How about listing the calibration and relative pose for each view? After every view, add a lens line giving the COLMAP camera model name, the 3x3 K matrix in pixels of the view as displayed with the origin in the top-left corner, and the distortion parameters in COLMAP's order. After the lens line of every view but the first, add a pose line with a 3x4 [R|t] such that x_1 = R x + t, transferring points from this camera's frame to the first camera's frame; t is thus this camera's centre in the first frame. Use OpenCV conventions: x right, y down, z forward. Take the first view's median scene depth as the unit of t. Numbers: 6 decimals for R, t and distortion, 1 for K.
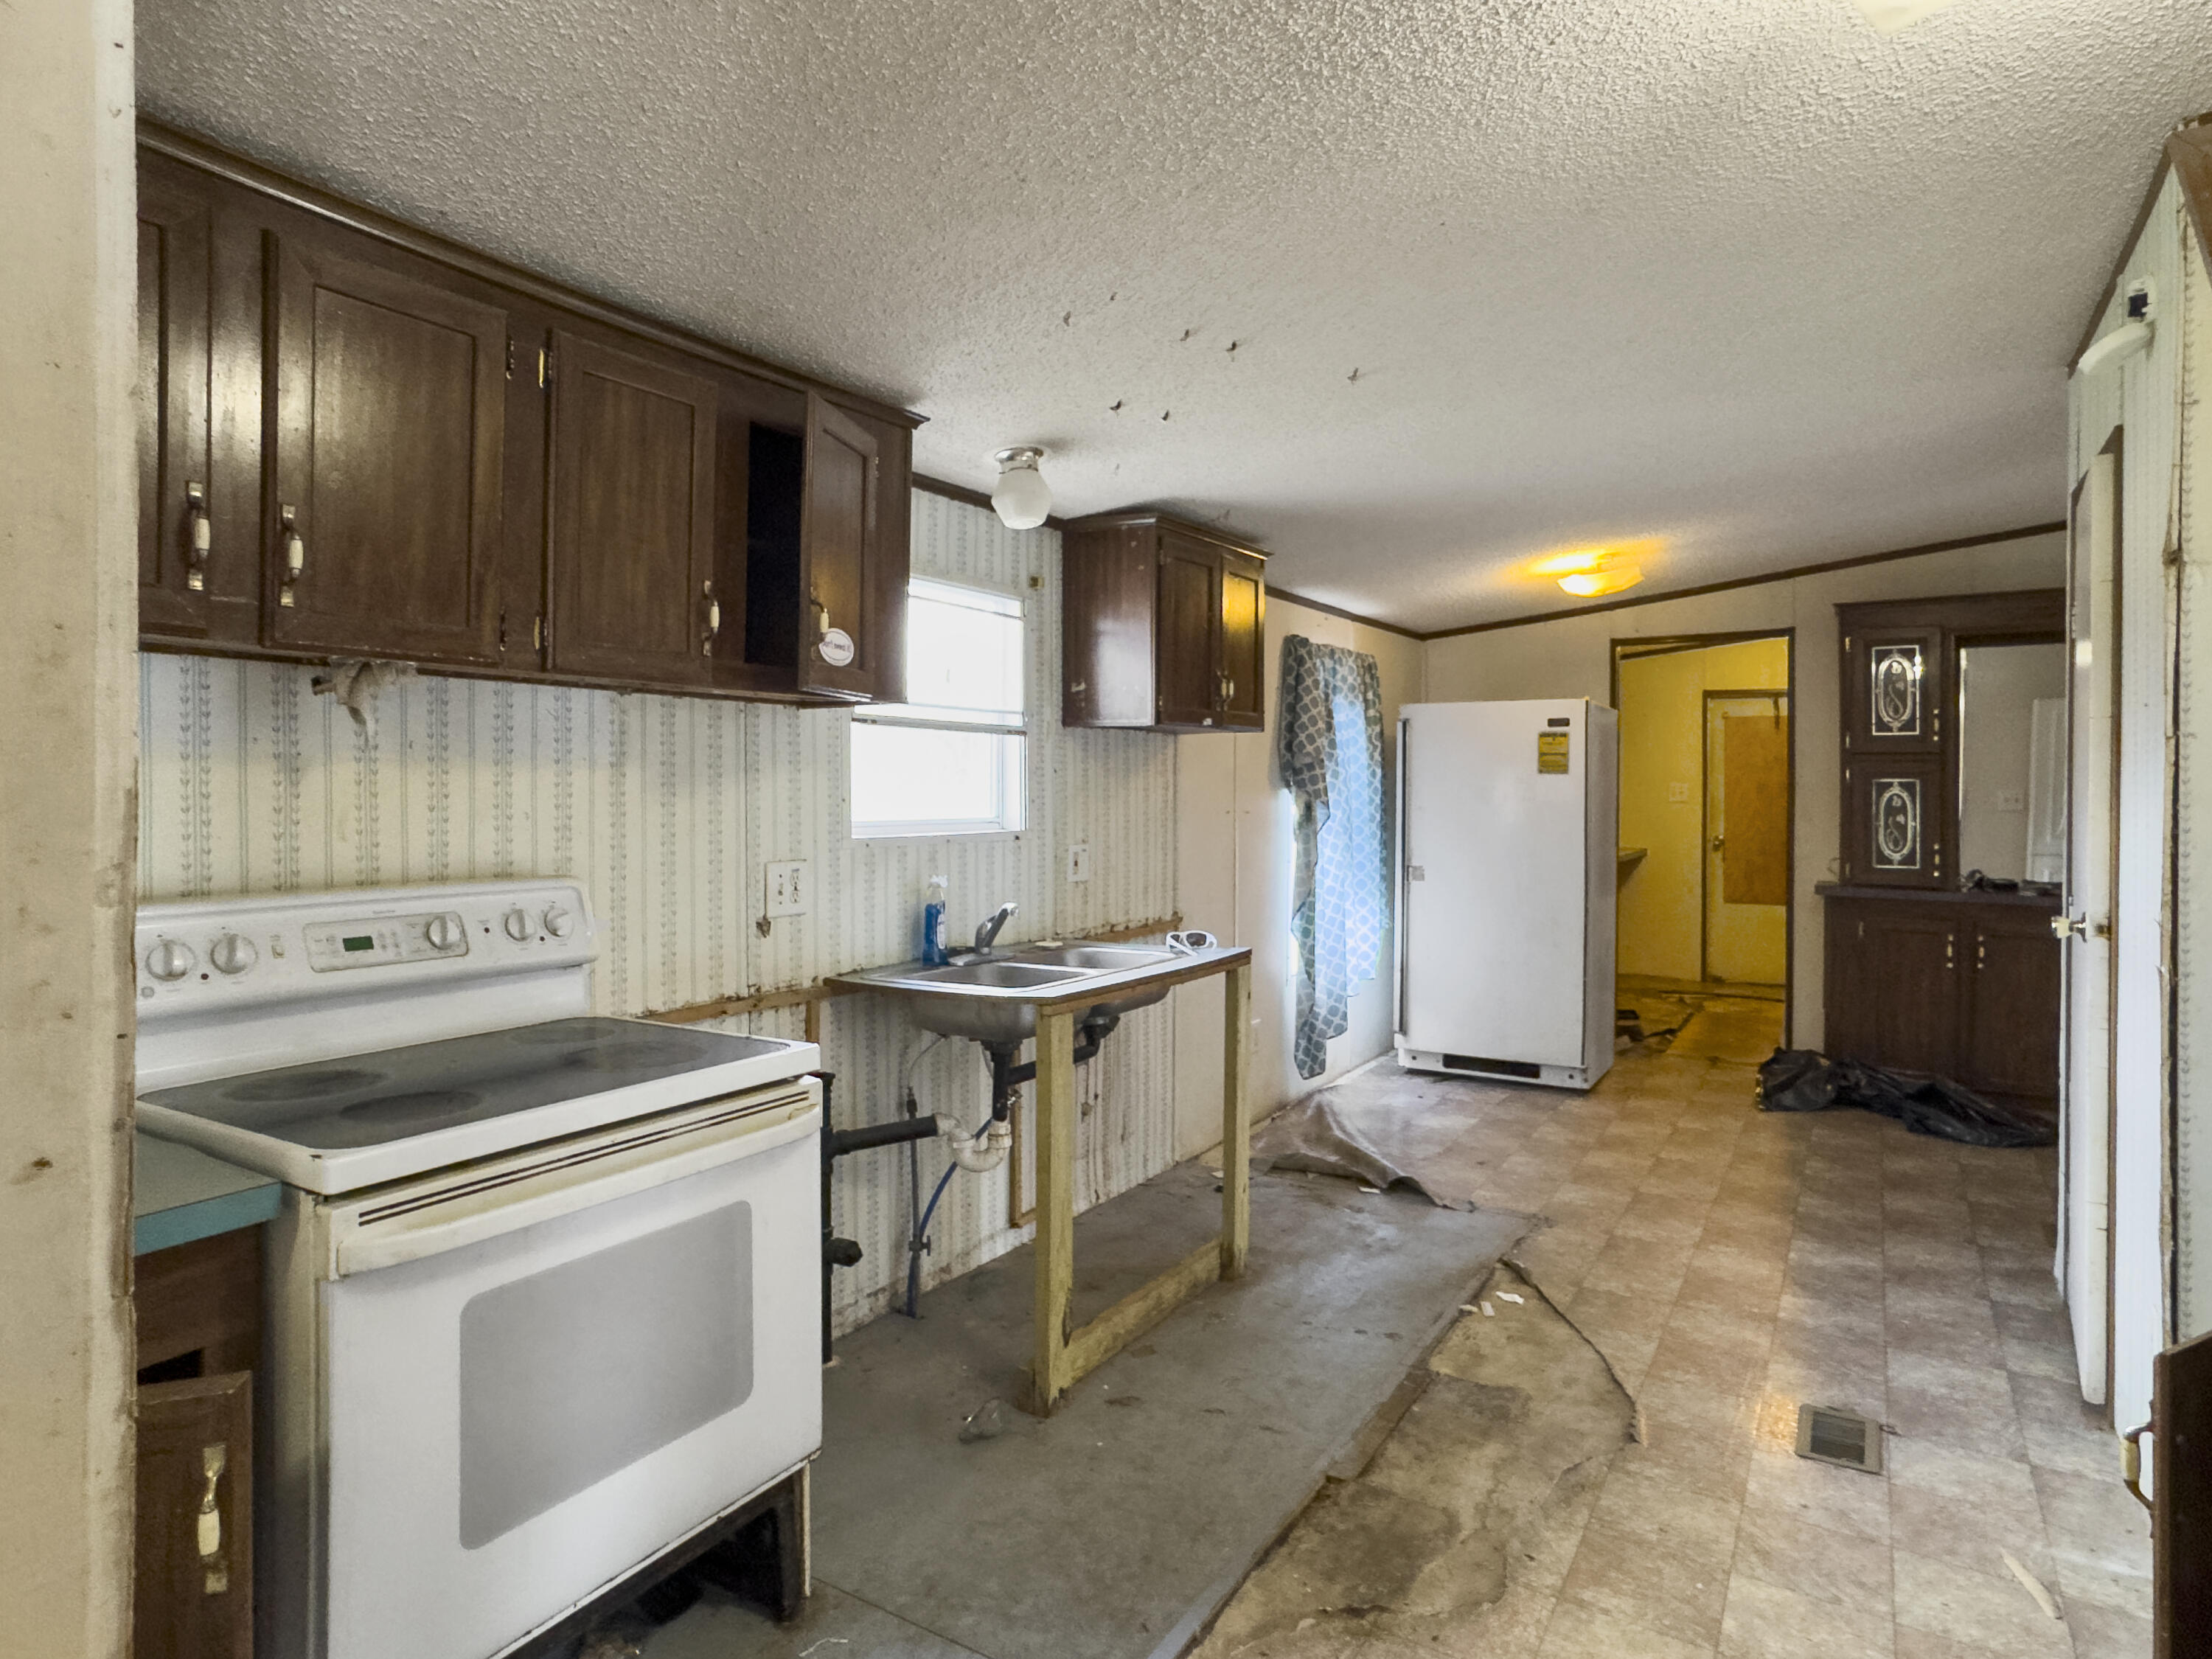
lens RADIAL K [[1247.6, 0, 1045.2], [0, 1247.6, 777.6], [0, 0, 1]] dist [-0.048645, 0.020237]
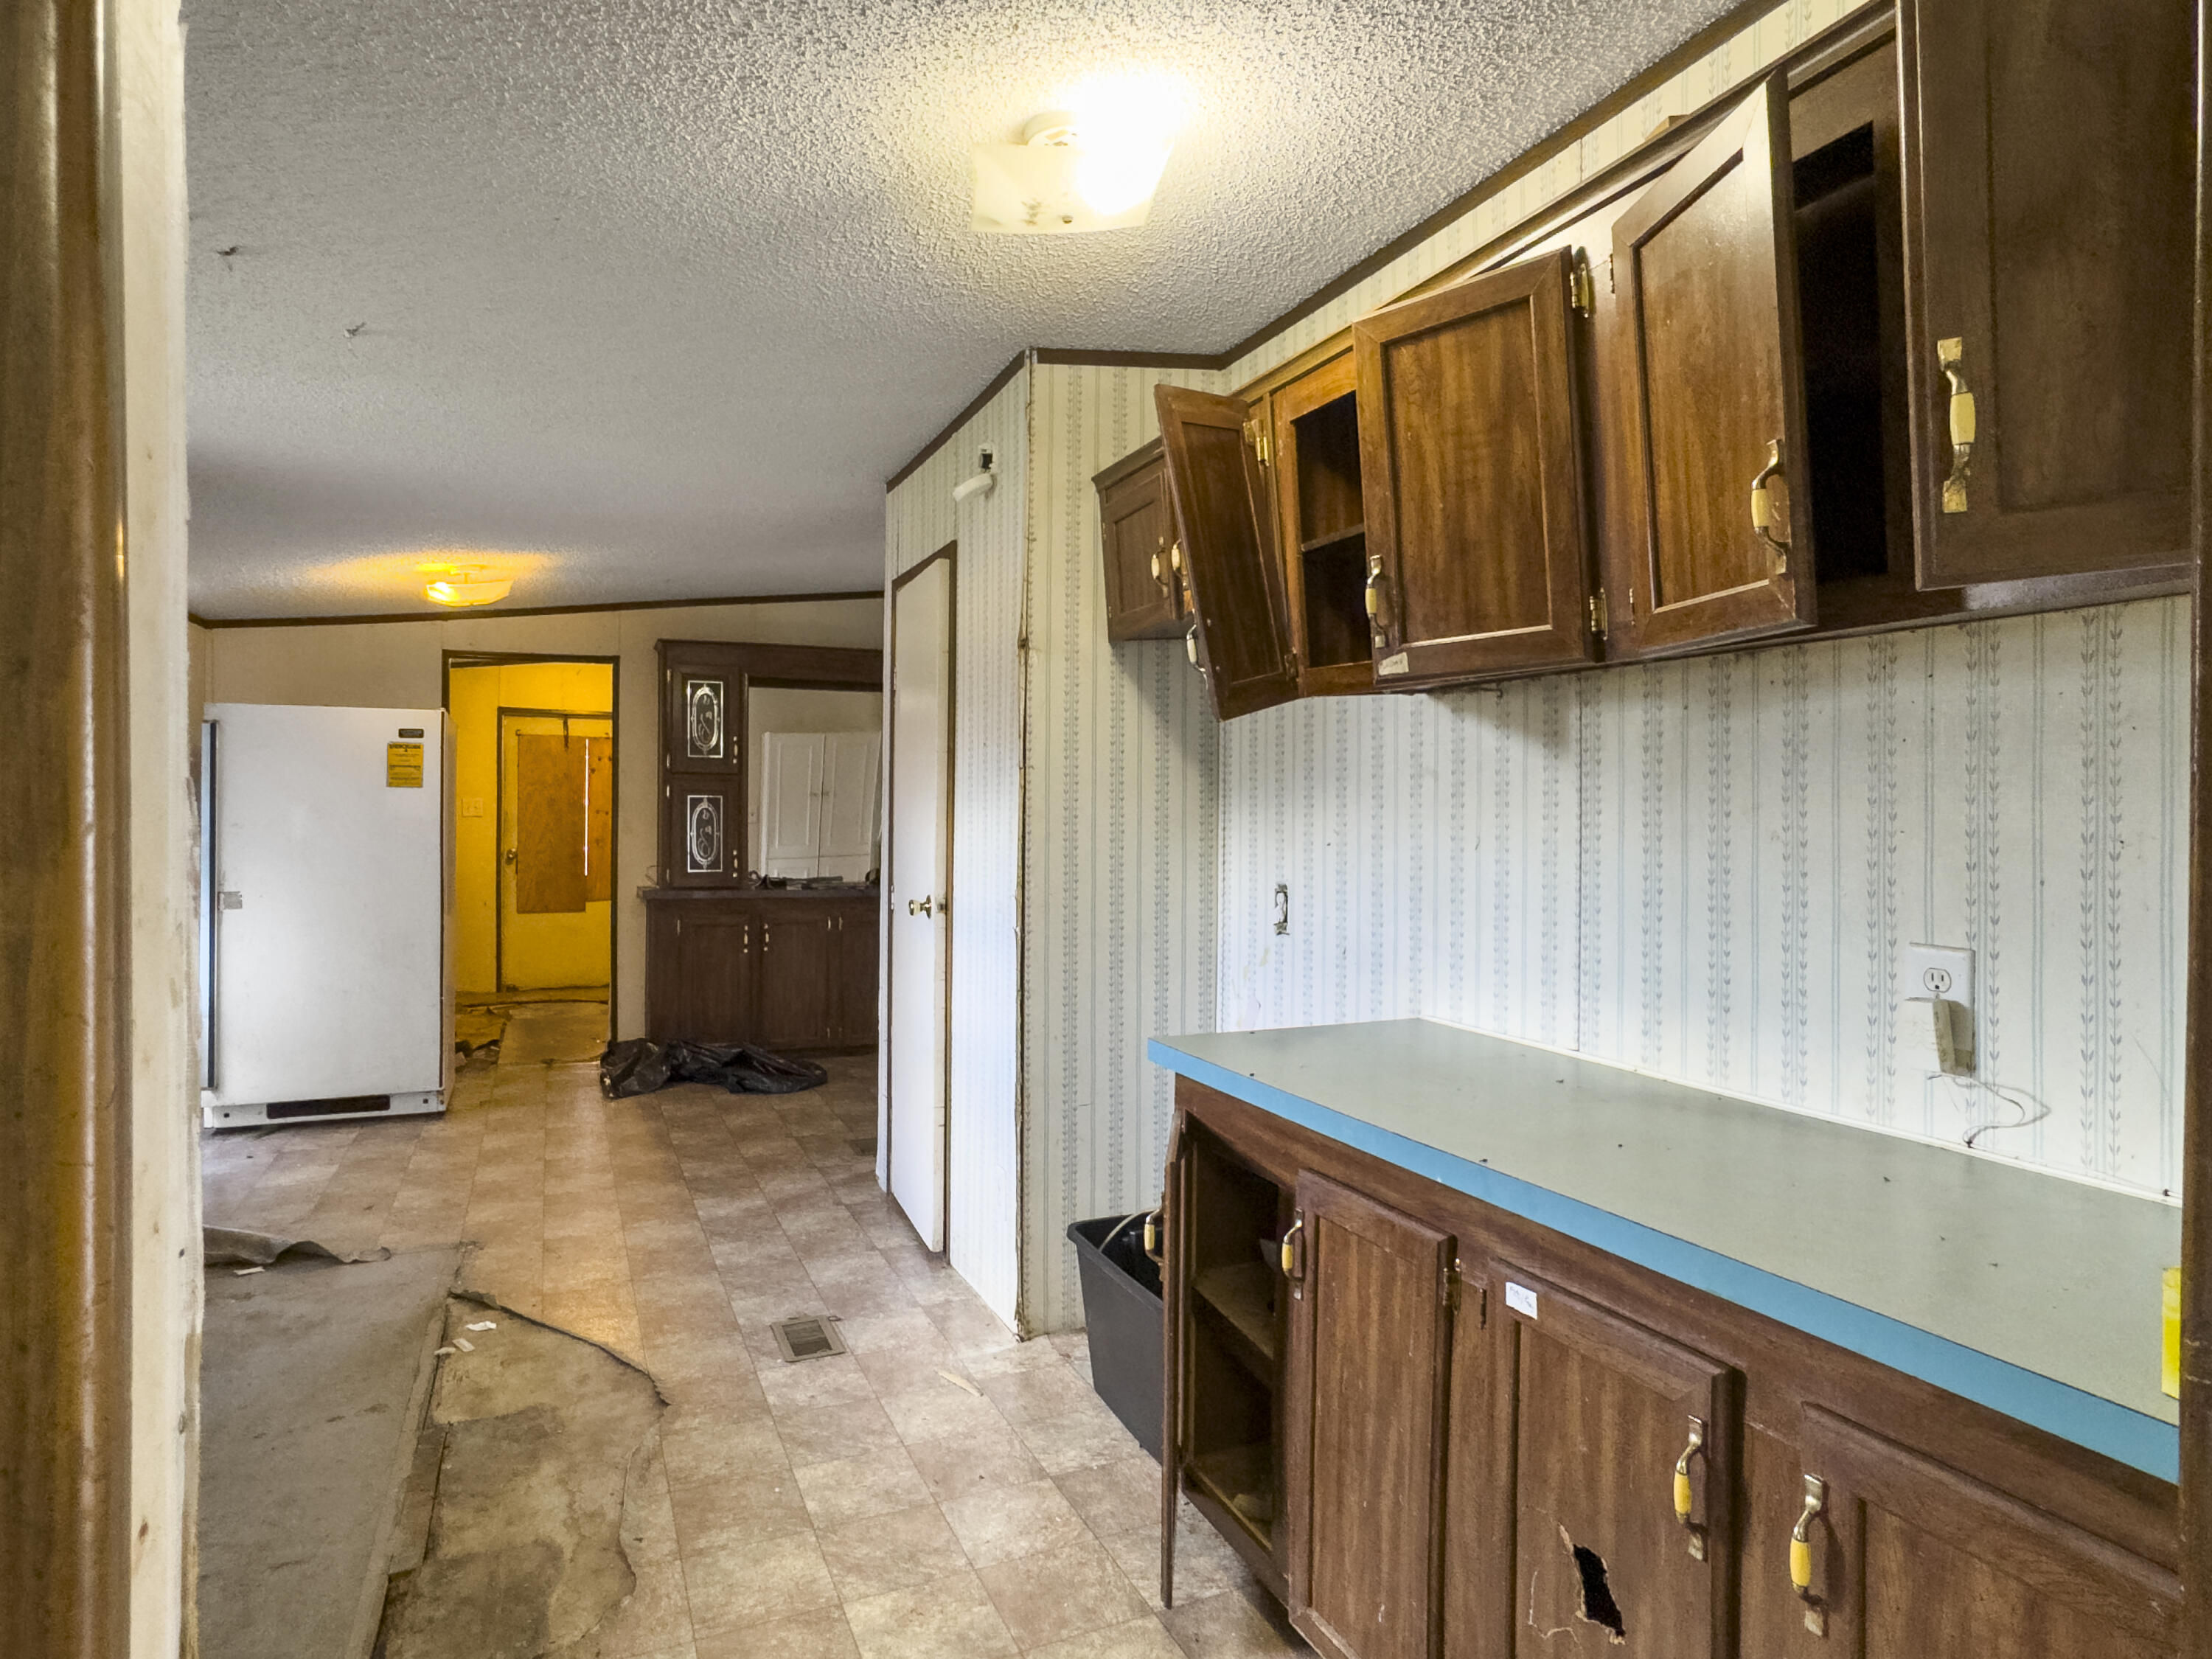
lens RADIAL K [[1247.6, 0, 1124.7], [0, 1247.6, 788.4], [0, 0, 1]] dist [-0.048645, 0.020237]
pose [[0.520674, 0.020938, 0.853499, -0.169948], [-0.017272, 0.999753, -0.013989, 0.006073], [-0.853581, -0.007458, 0.520907, 0.068831]]
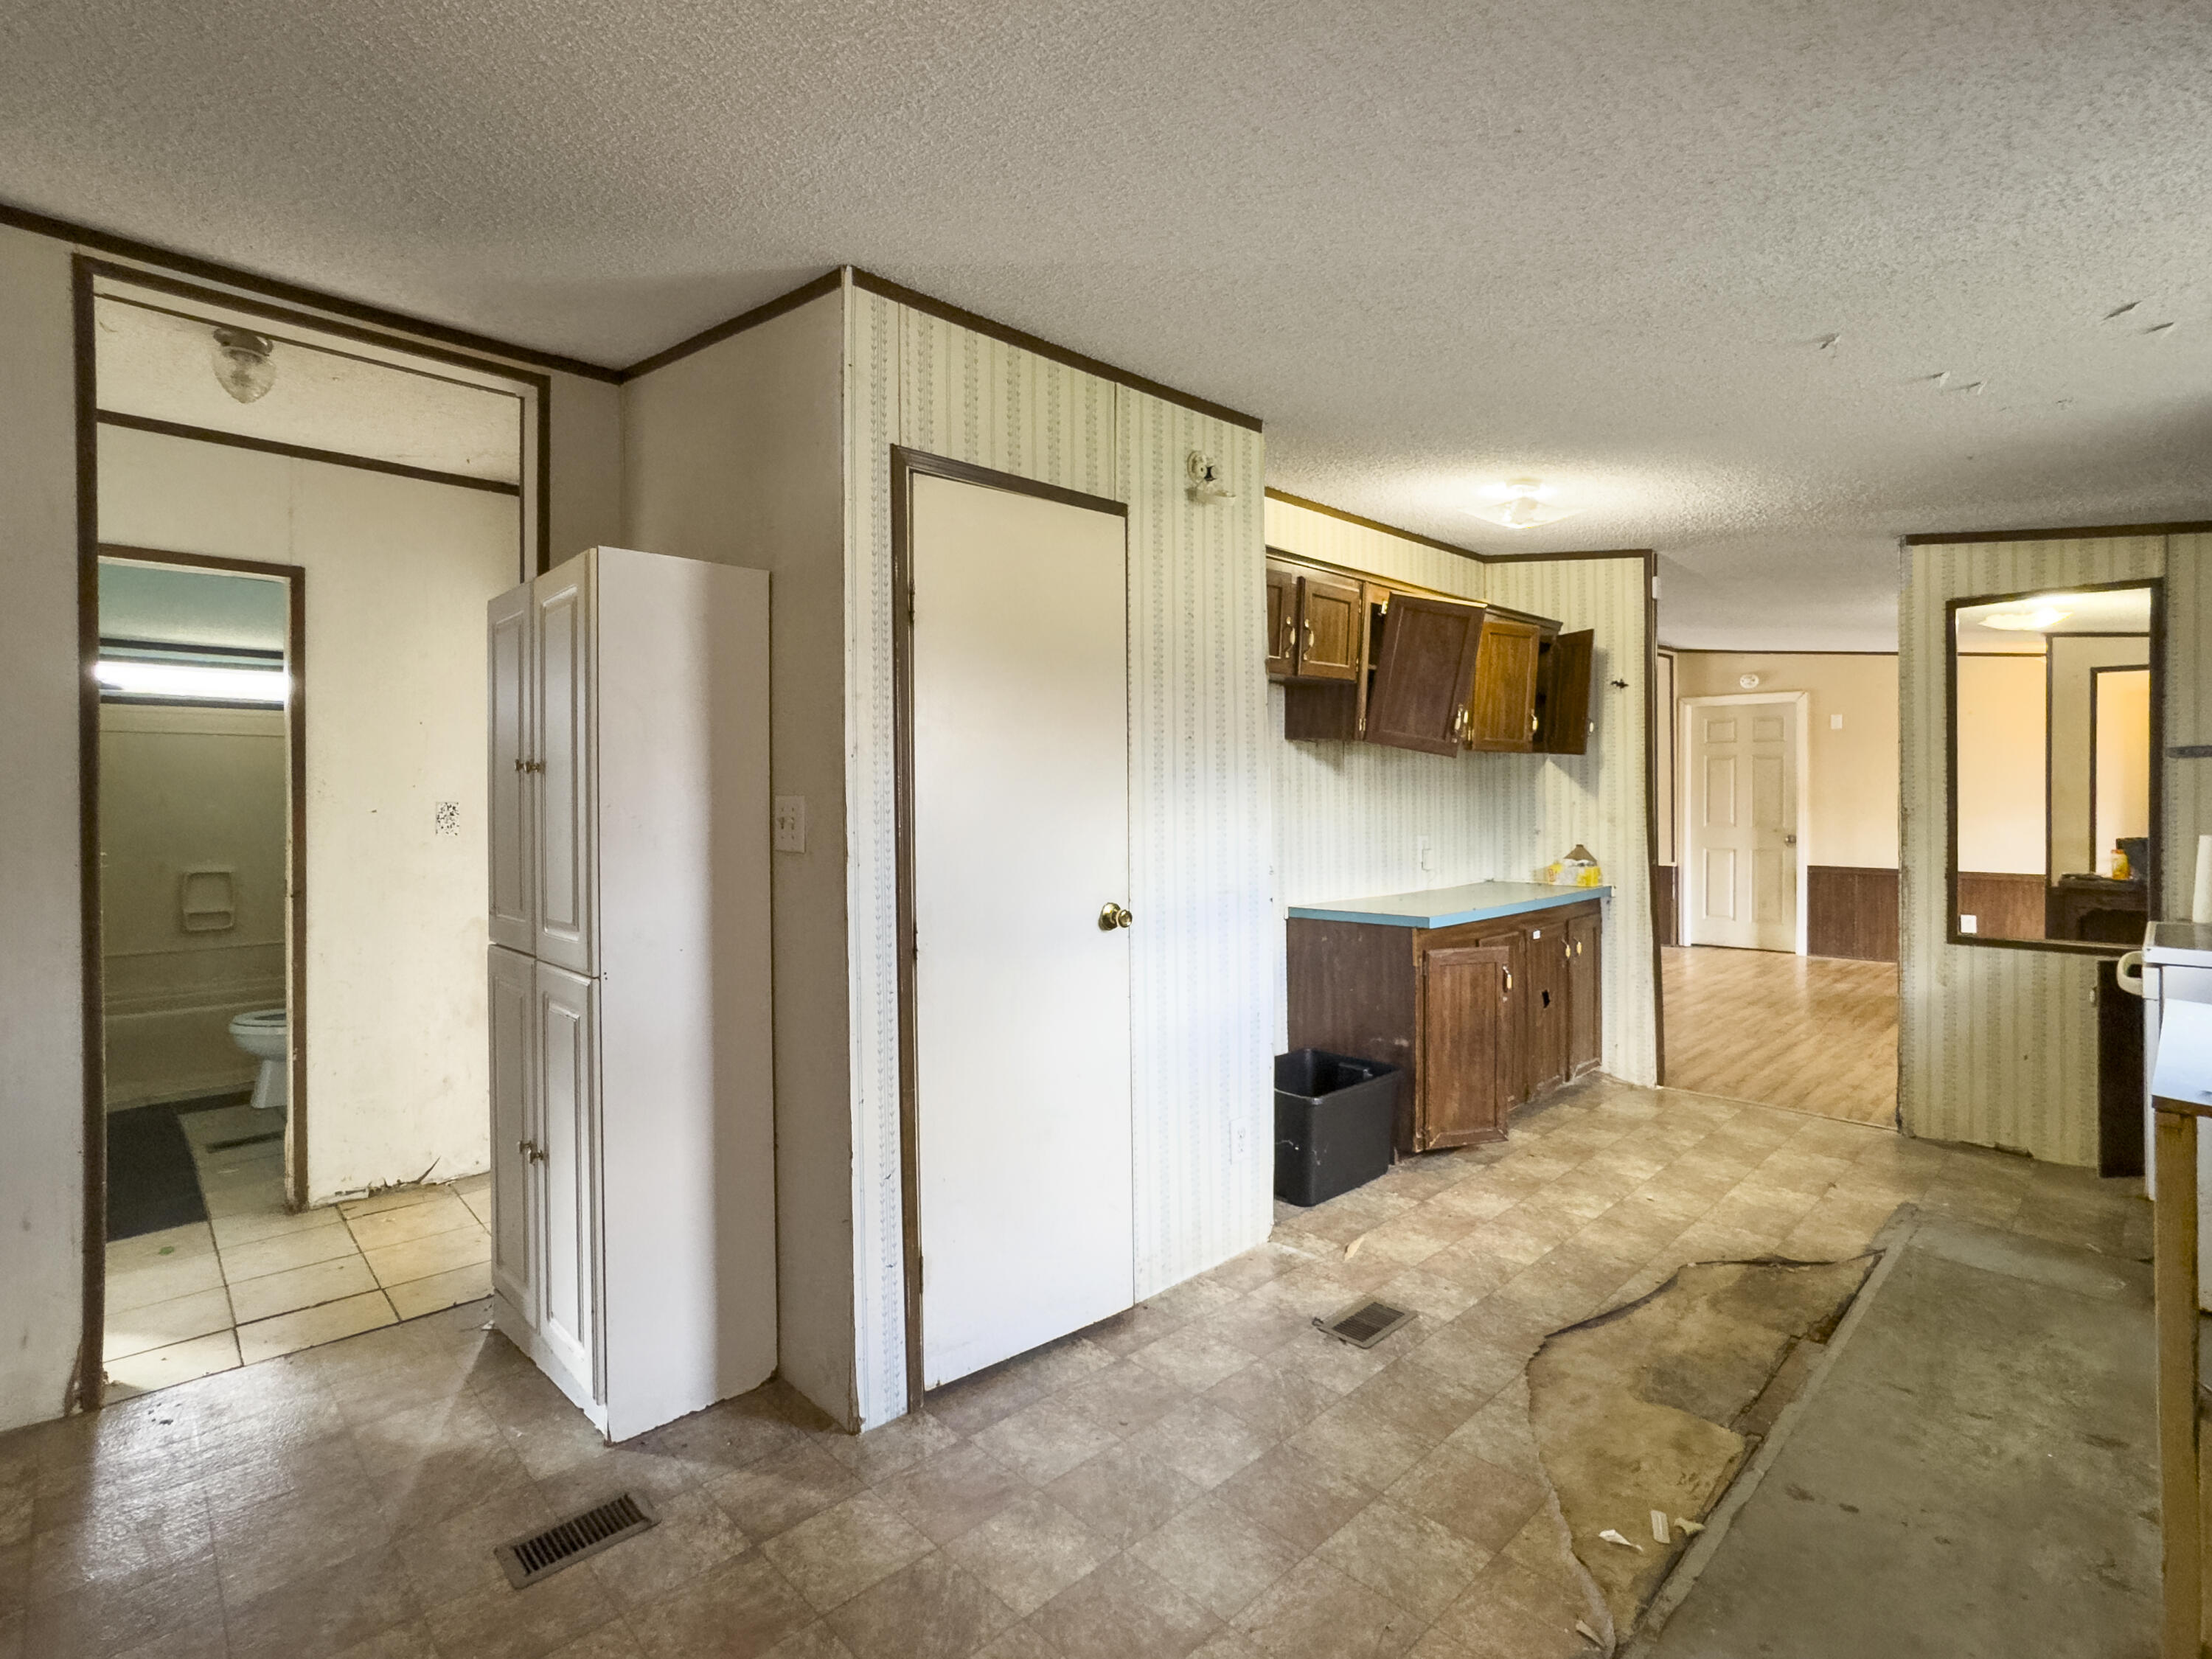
lens RADIAL K [[1073.4, 0, 1111.0], [0, 1073.4, 798.6], [0, 0, 1]] dist [-0.005208, 0.002419]
pose [[-0.980793, 0.003020, 0.195027, 0.488072], [0.000690, 0.999928, -0.012010, 0.019936], [-0.195049, -0.011645, -0.980724, 1.490184]]
